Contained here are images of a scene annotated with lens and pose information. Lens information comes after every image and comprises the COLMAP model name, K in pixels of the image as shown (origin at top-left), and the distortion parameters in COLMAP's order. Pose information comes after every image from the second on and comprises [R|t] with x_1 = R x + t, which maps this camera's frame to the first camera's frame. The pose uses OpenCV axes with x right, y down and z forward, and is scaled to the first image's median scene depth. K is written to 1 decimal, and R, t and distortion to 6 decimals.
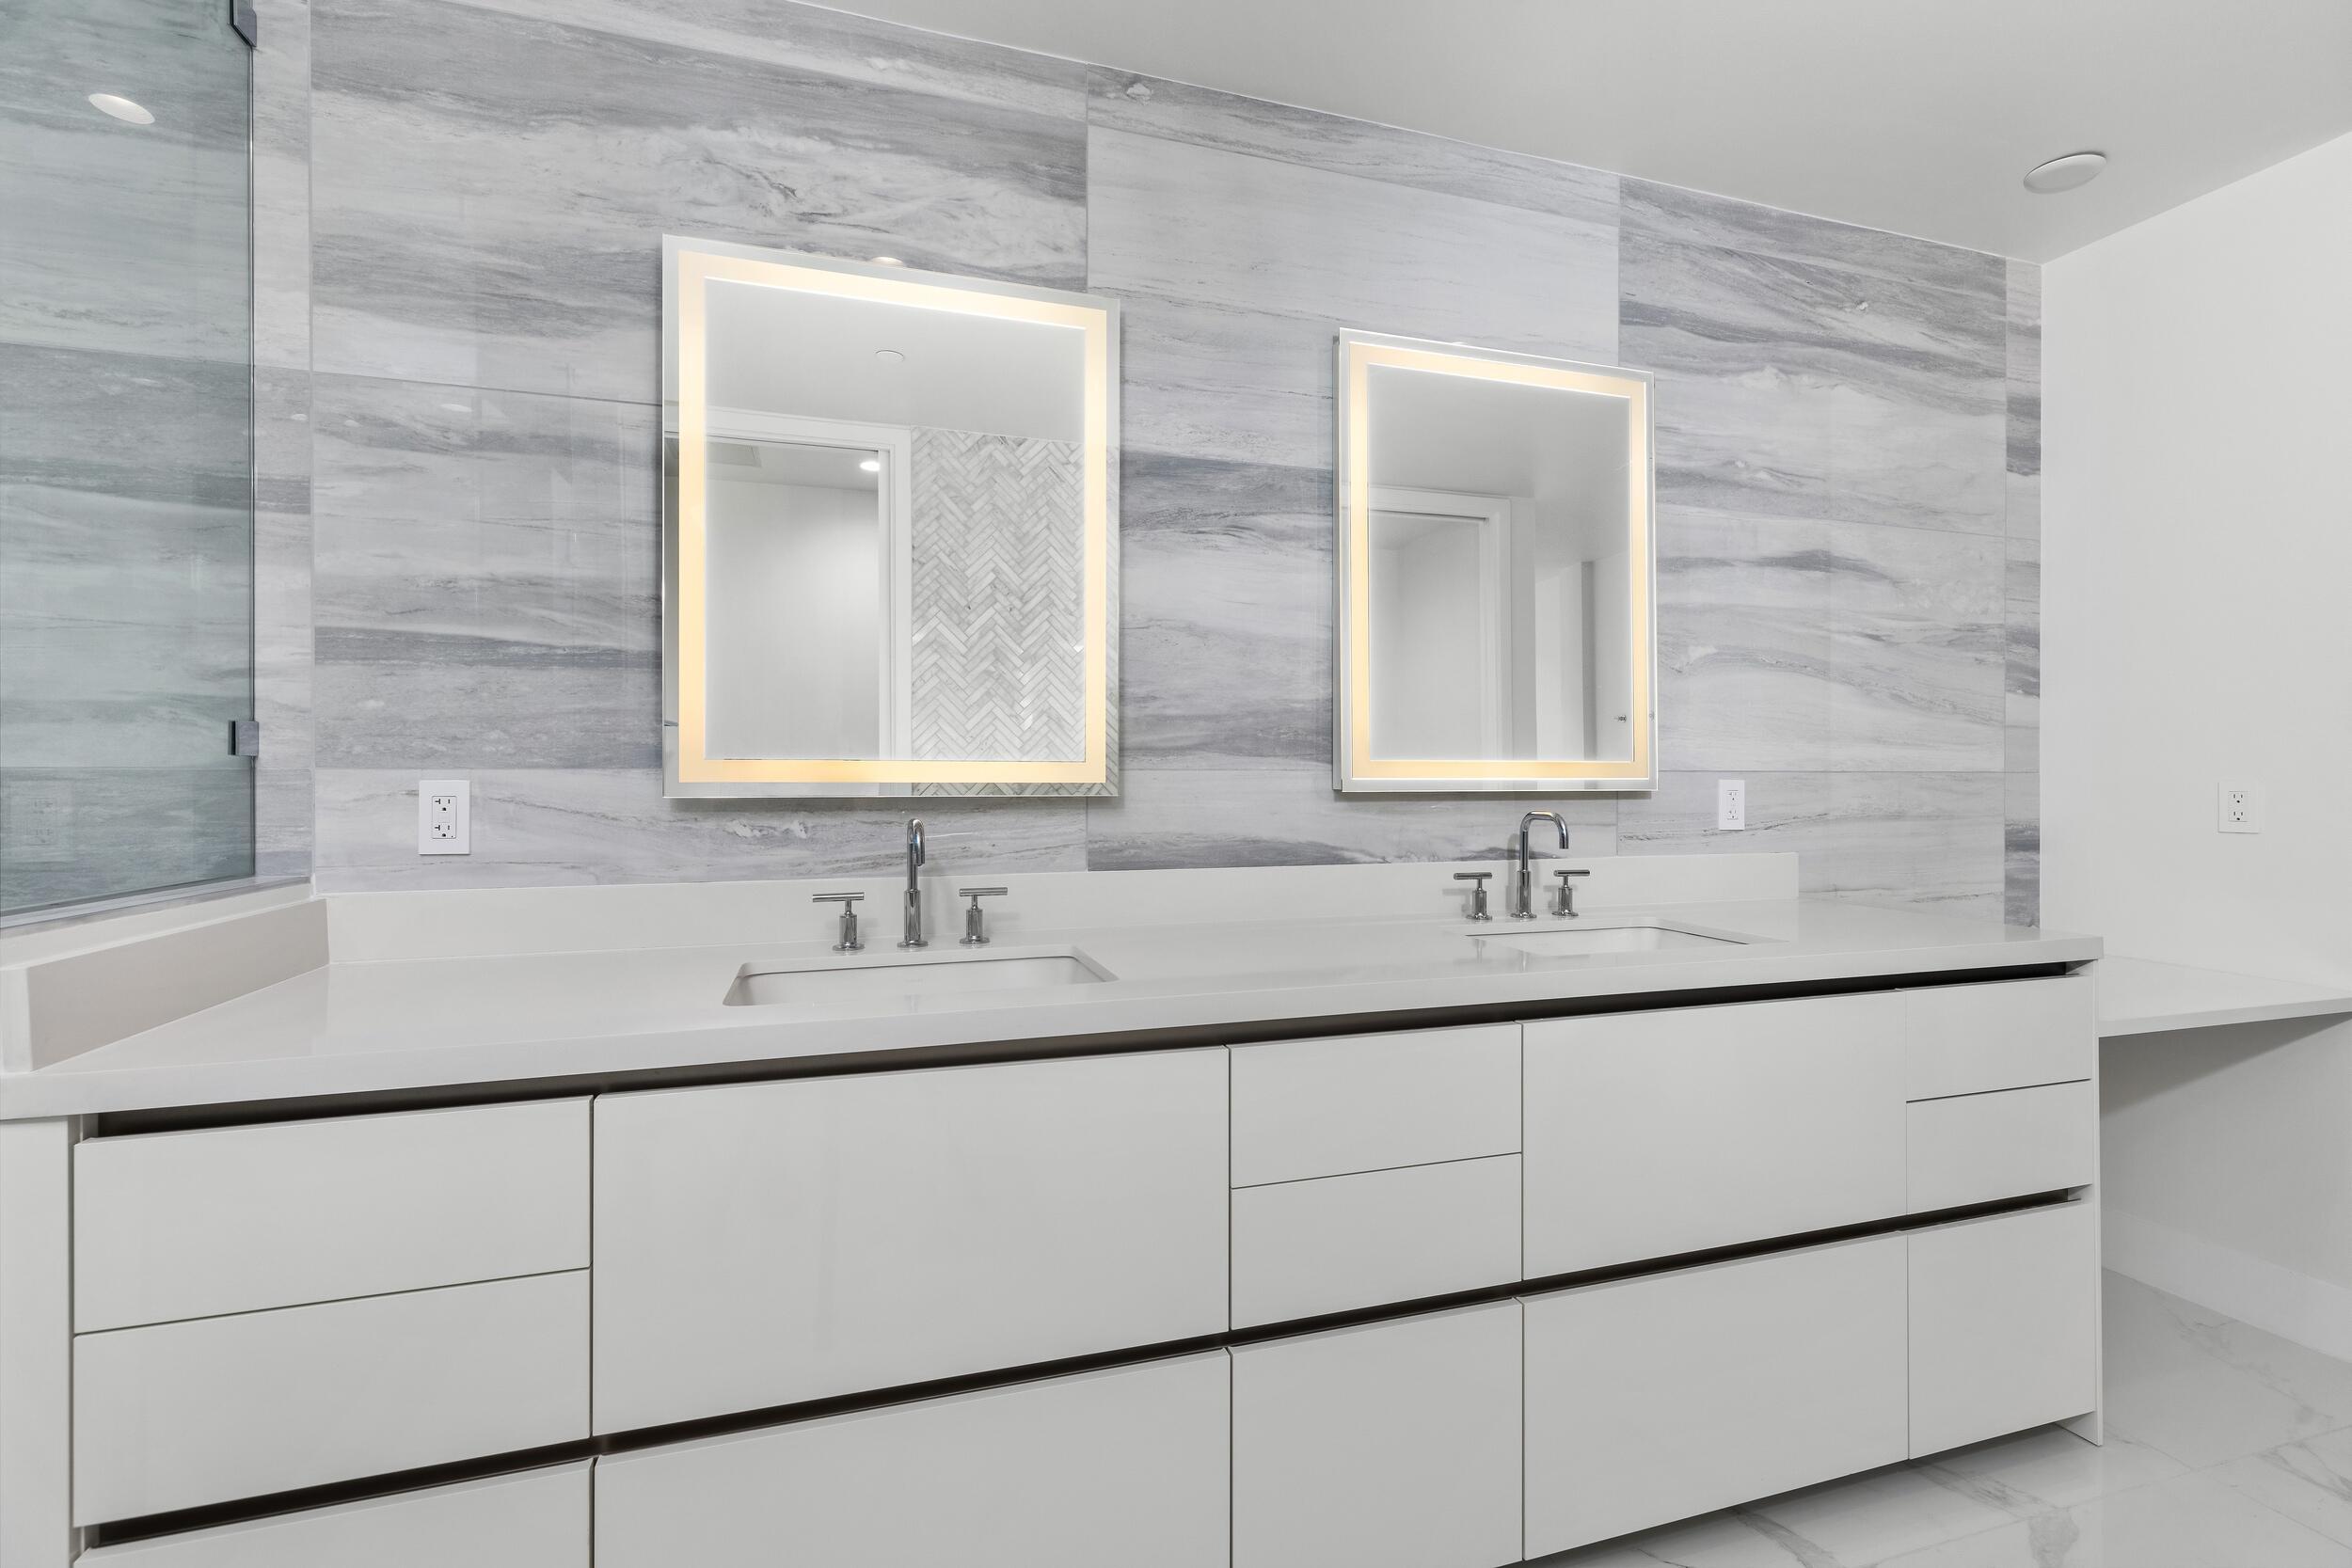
lens RADIAL K [[1053.5, 0, 1181.1], [0, 1053.5, 774.7], [0, 0, 1]] dist [0.004558, -0.001045]
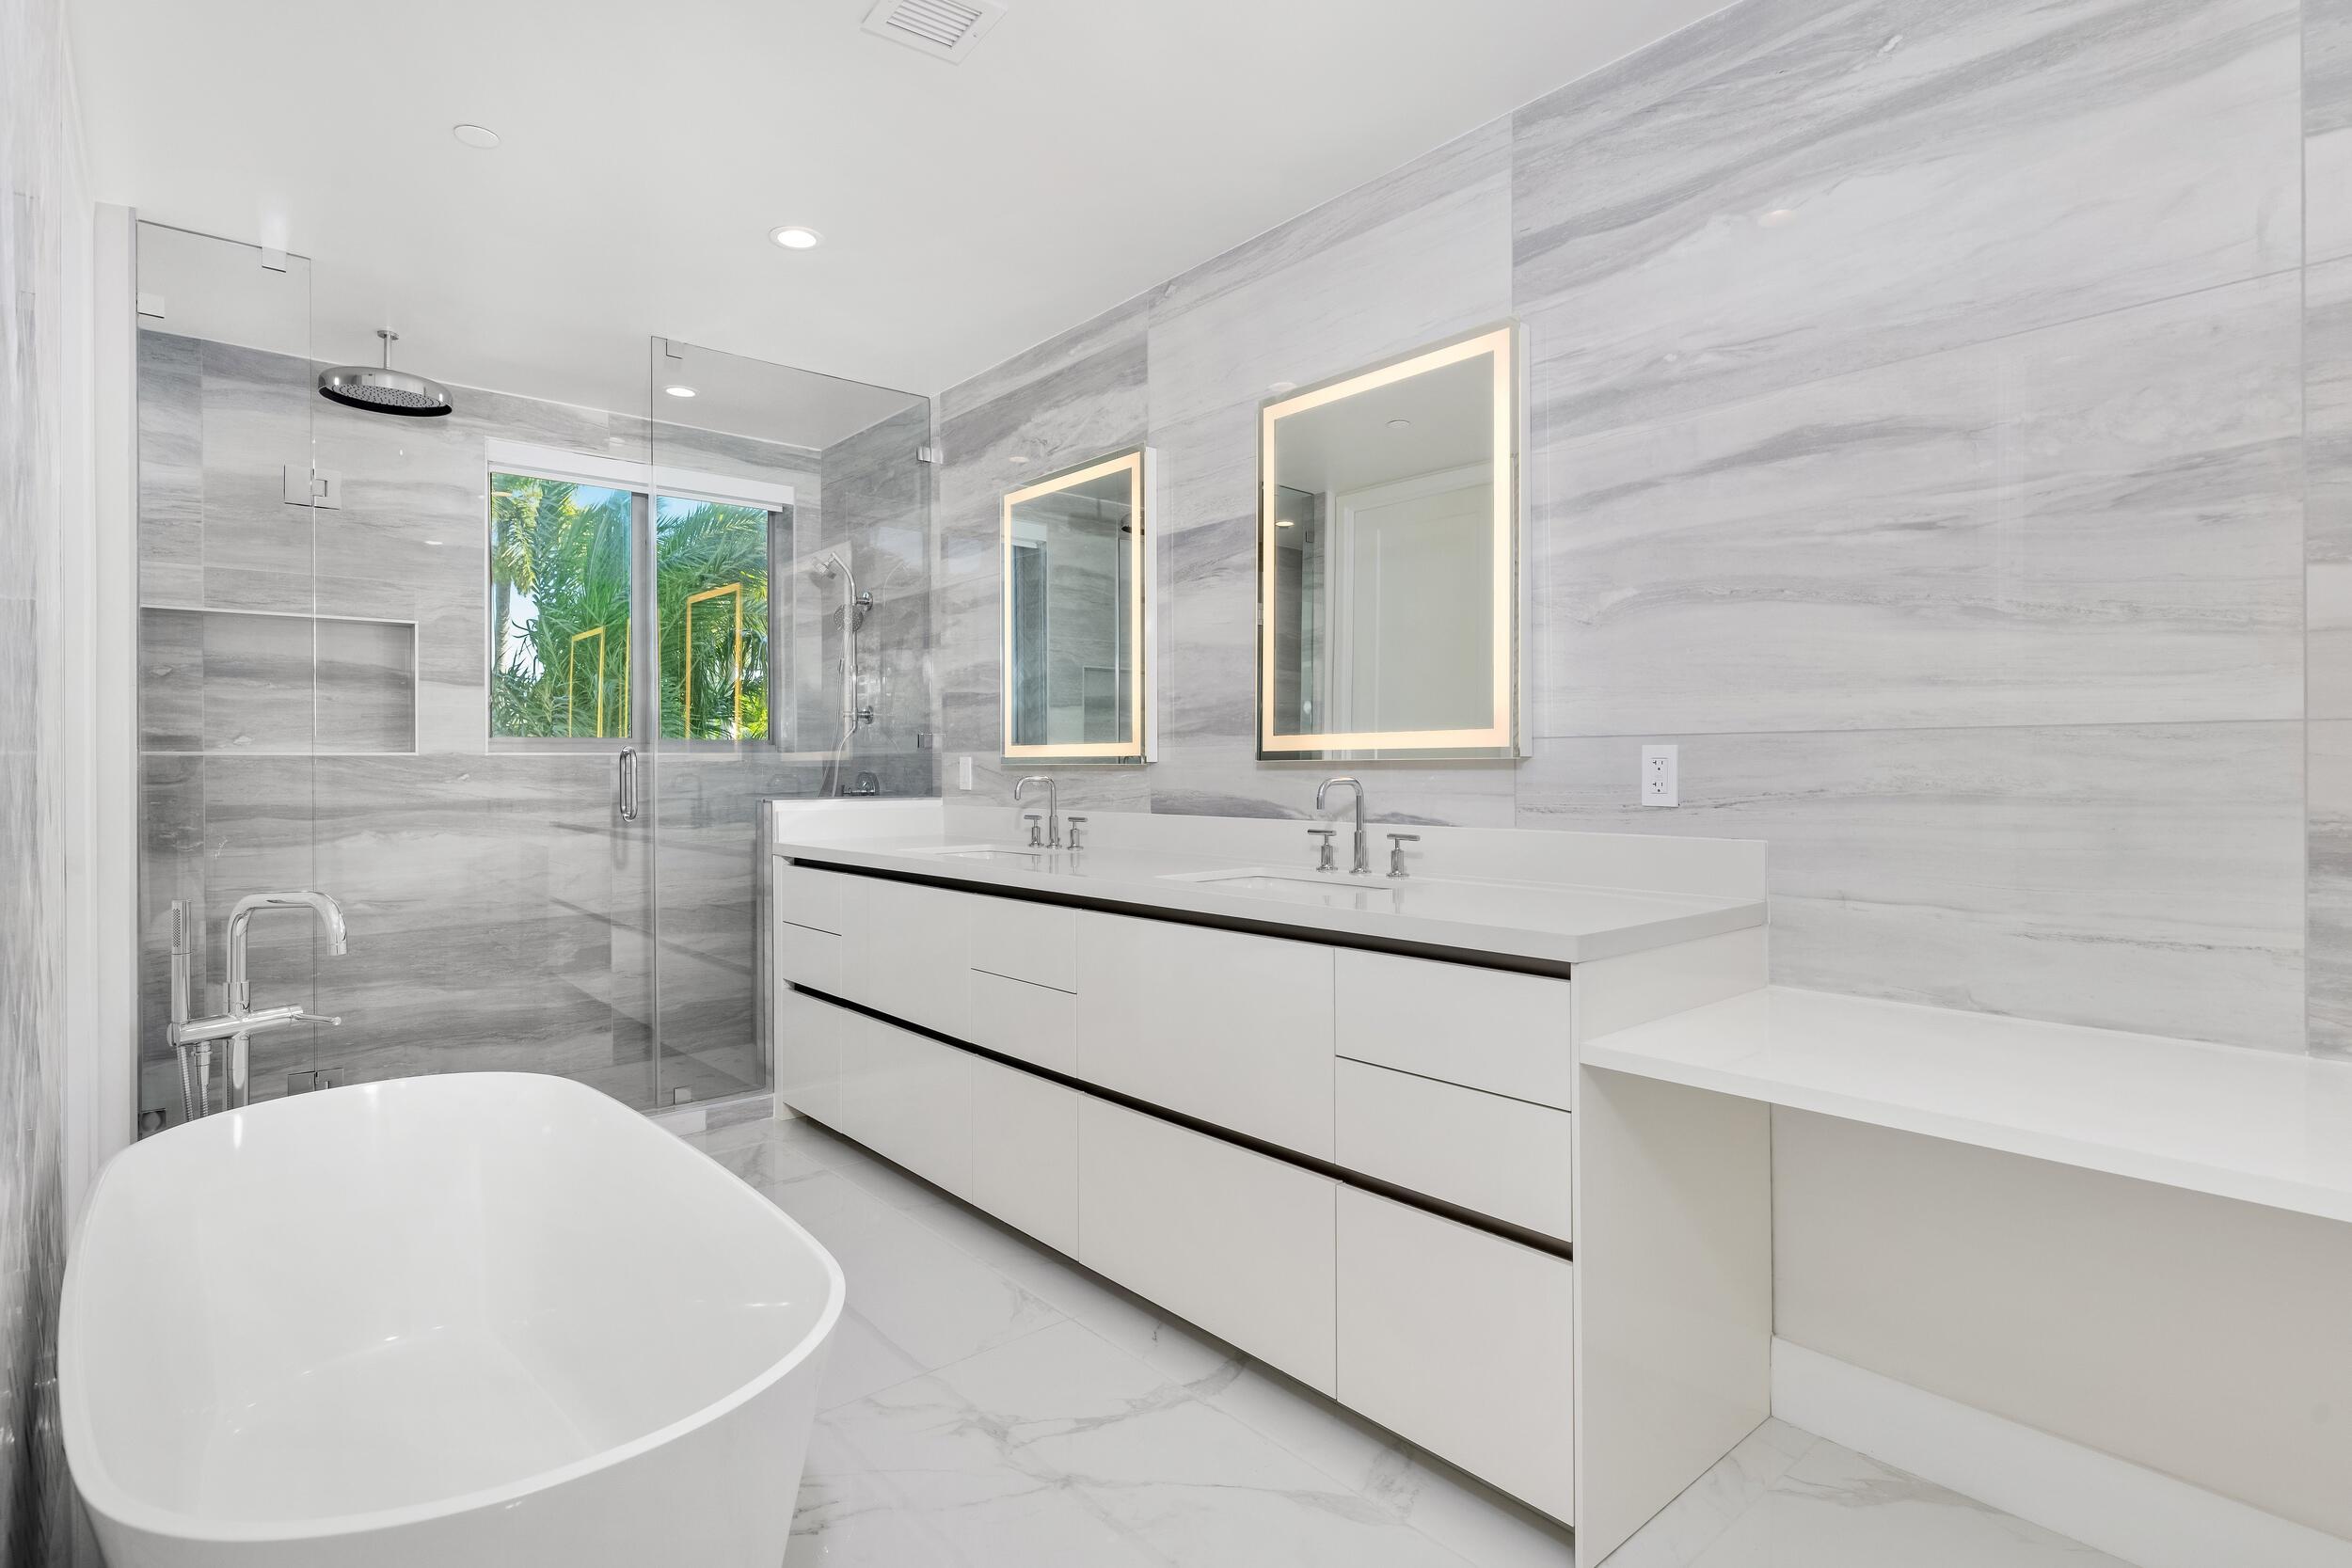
lens RADIAL K [[1141.9, 0, 1167.8], [0, 1141.9, 769.5], [0, 0, 1]] dist [-0.006018, 0.001118]
pose [[0.397447, -0.001454, -0.917624, 1.241850], [0.002547, 0.999997, -0.000481, 0.024307], [0.917621, -0.002146, 0.397450, 0.308632]]
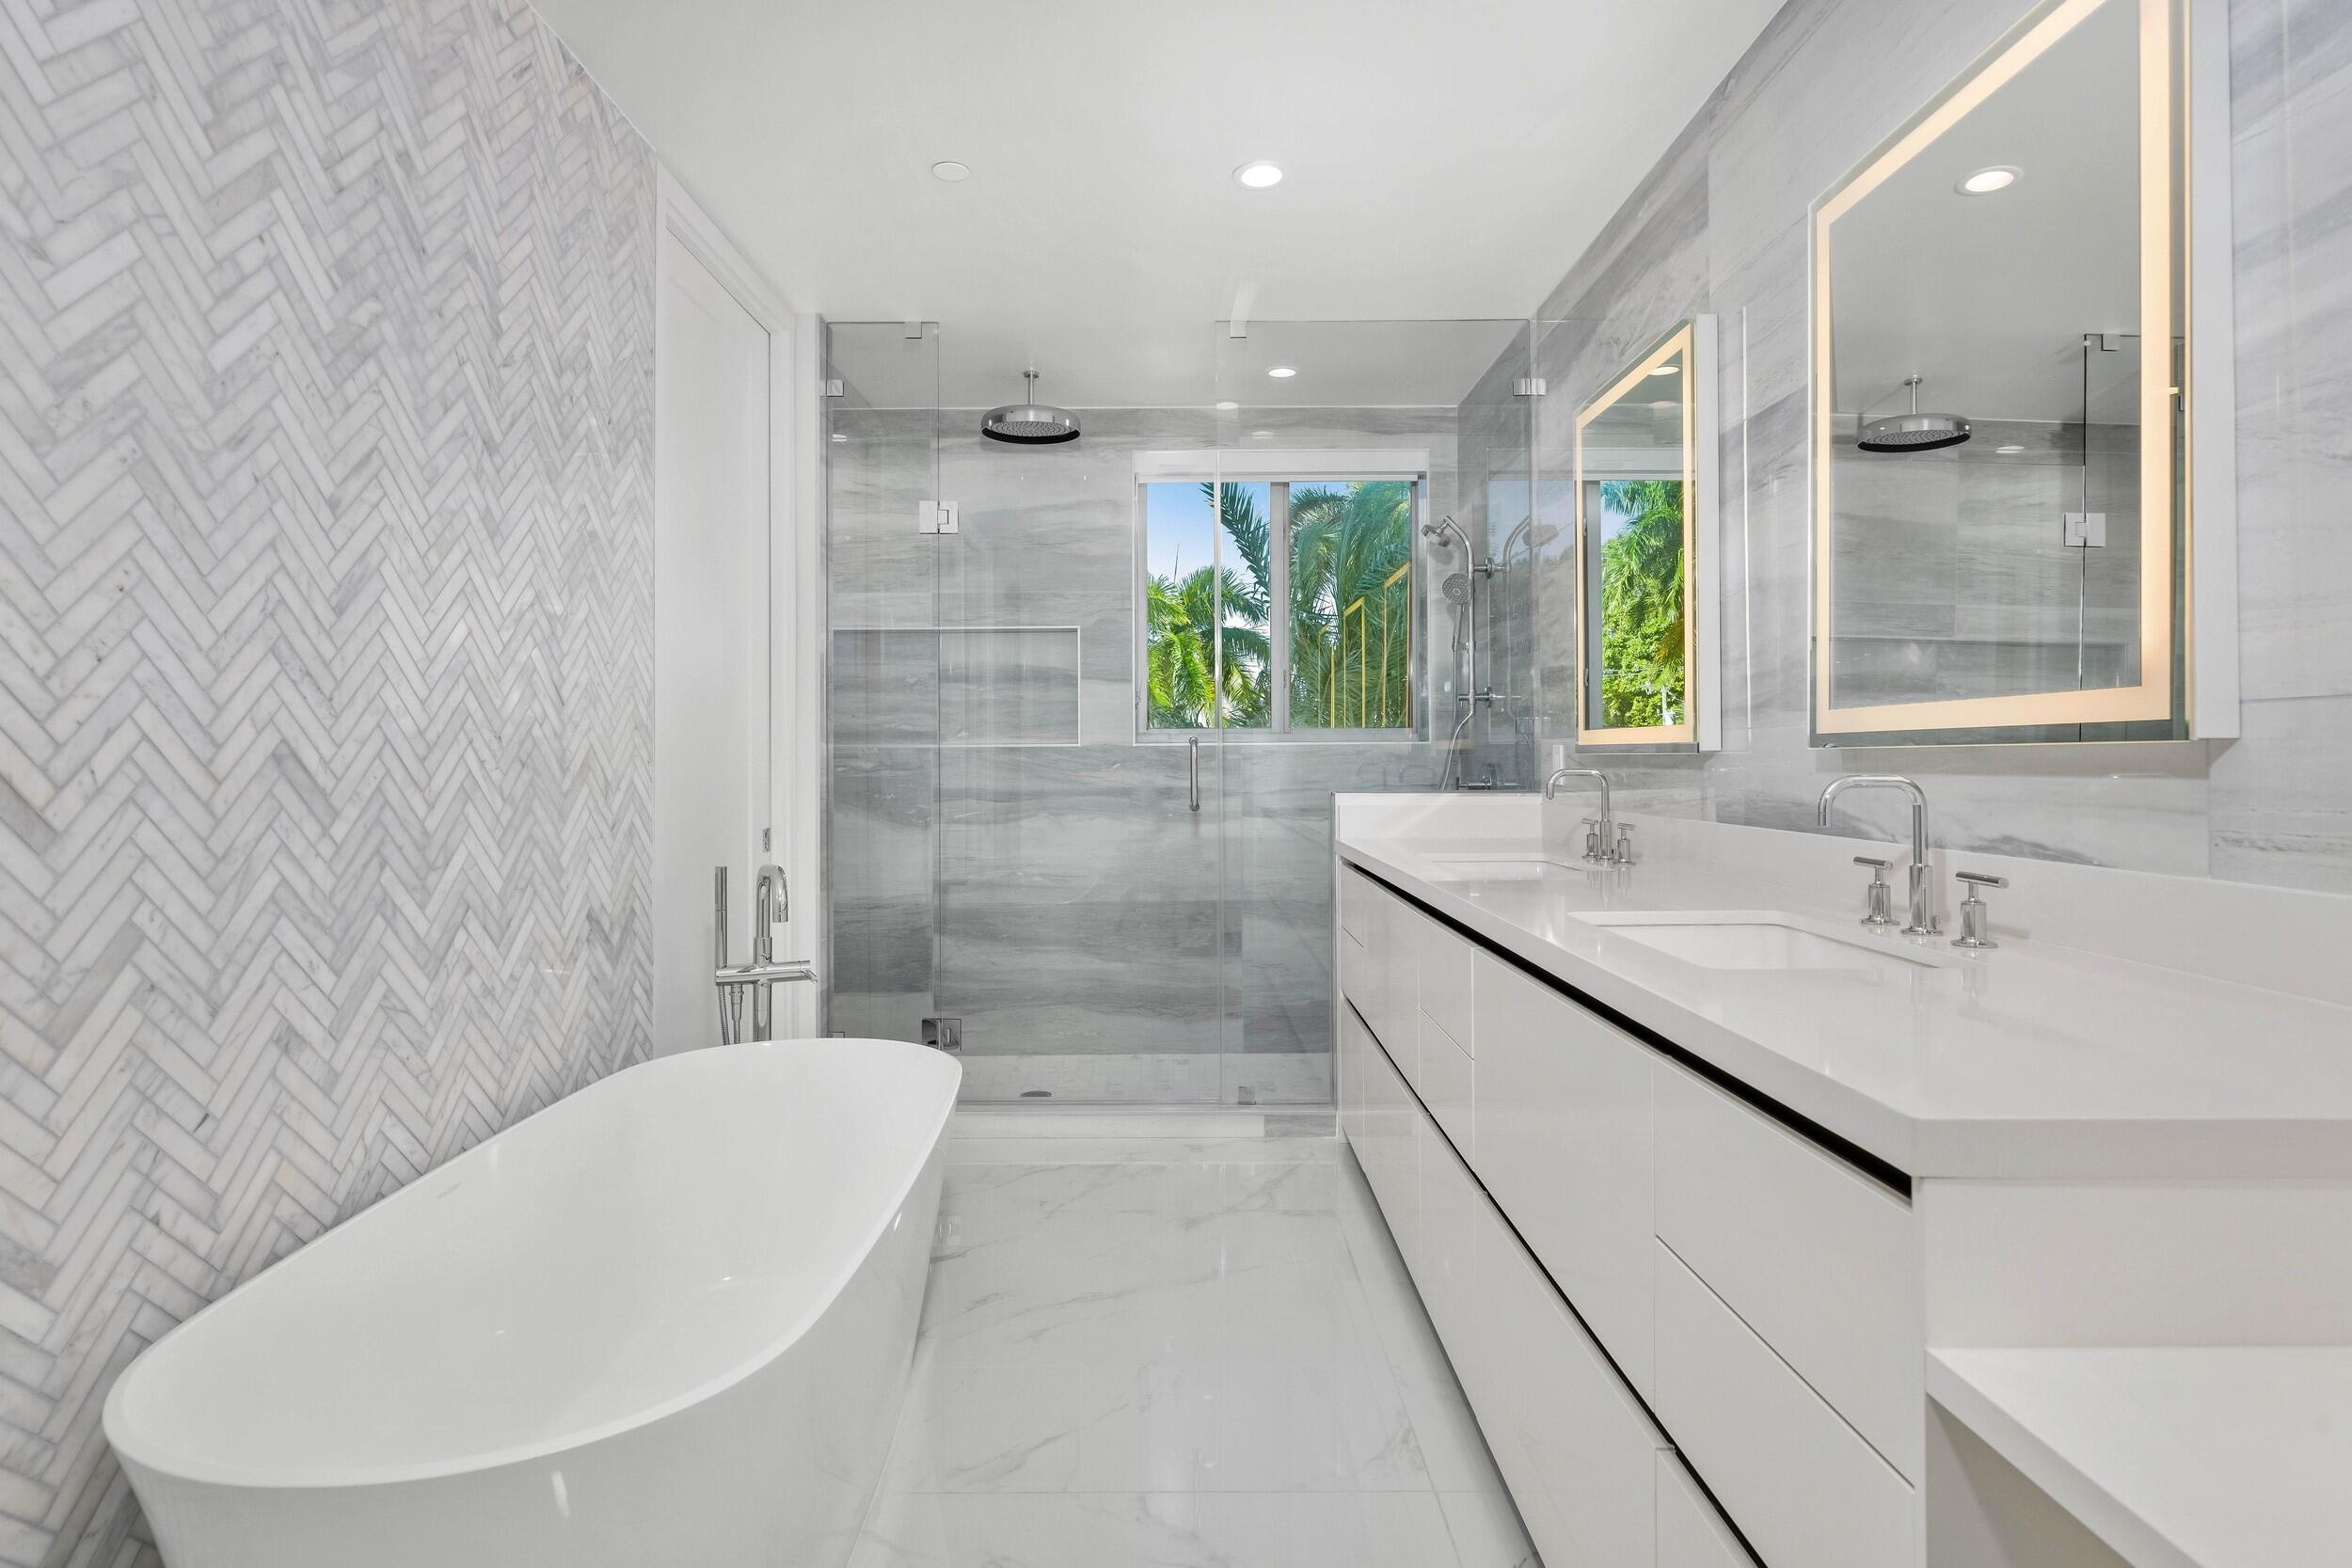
lens RADIAL K [[1200.3, 0, 1187.6], [0, 1200.3, 748.6], [0, 0, 1]] dist [-0.006690, 0.001733]
pose [[-0.286647, -0.009140, -0.957993, 1.091631], [0.000539, 0.999953, -0.009701, 0.022875], [0.958036, -0.003297, -0.286628, 0.711074]]
